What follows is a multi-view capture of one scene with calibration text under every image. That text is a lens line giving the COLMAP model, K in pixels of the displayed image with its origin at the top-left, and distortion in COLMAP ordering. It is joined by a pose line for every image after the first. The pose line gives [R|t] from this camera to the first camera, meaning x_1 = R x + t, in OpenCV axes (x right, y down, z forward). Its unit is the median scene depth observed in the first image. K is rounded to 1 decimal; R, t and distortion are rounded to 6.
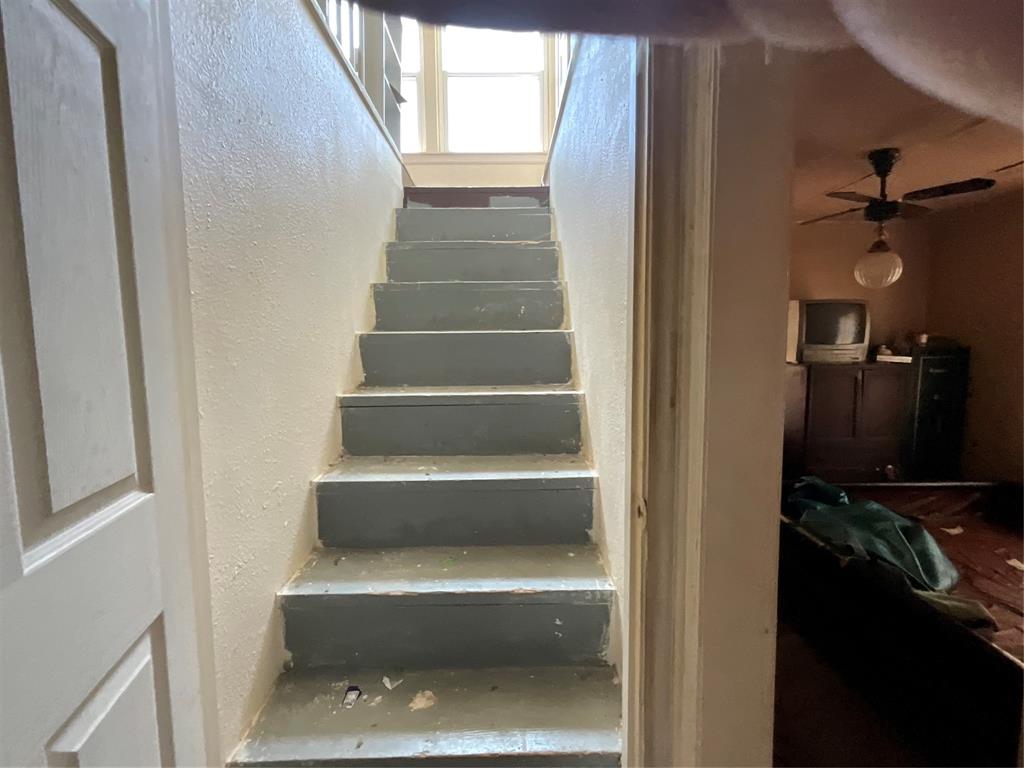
lens RADIAL K [[484.7, 0, 511.4], [0, 484.7, 380.8], [0, 0, 1]] dist [0.012617, -0.002510]
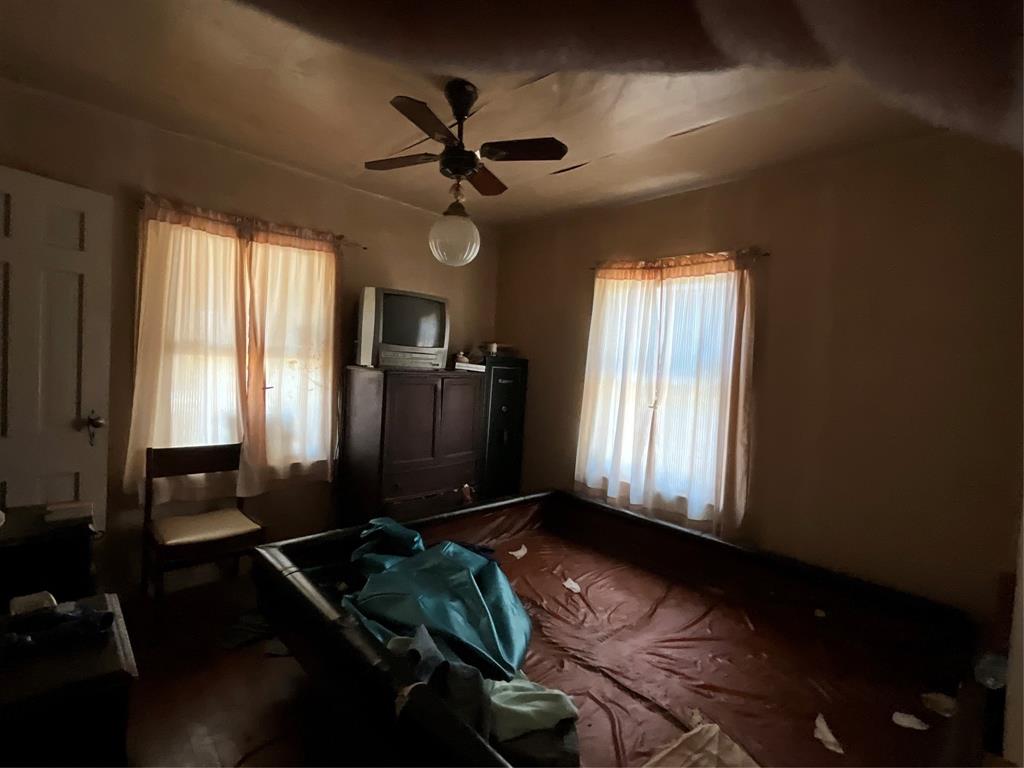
lens RADIAL K [[484.7, 0, 512.3], [0, 484.7, 384.0], [0, 0, 1]] dist [0.012617, -0.002510]
pose [[0.730048, 0.017834, 0.683163, 0.247988], [-0.003148, 0.999737, -0.022734, 0.008198], [-0.683389, 0.014447, 0.729912, 0.318274]]
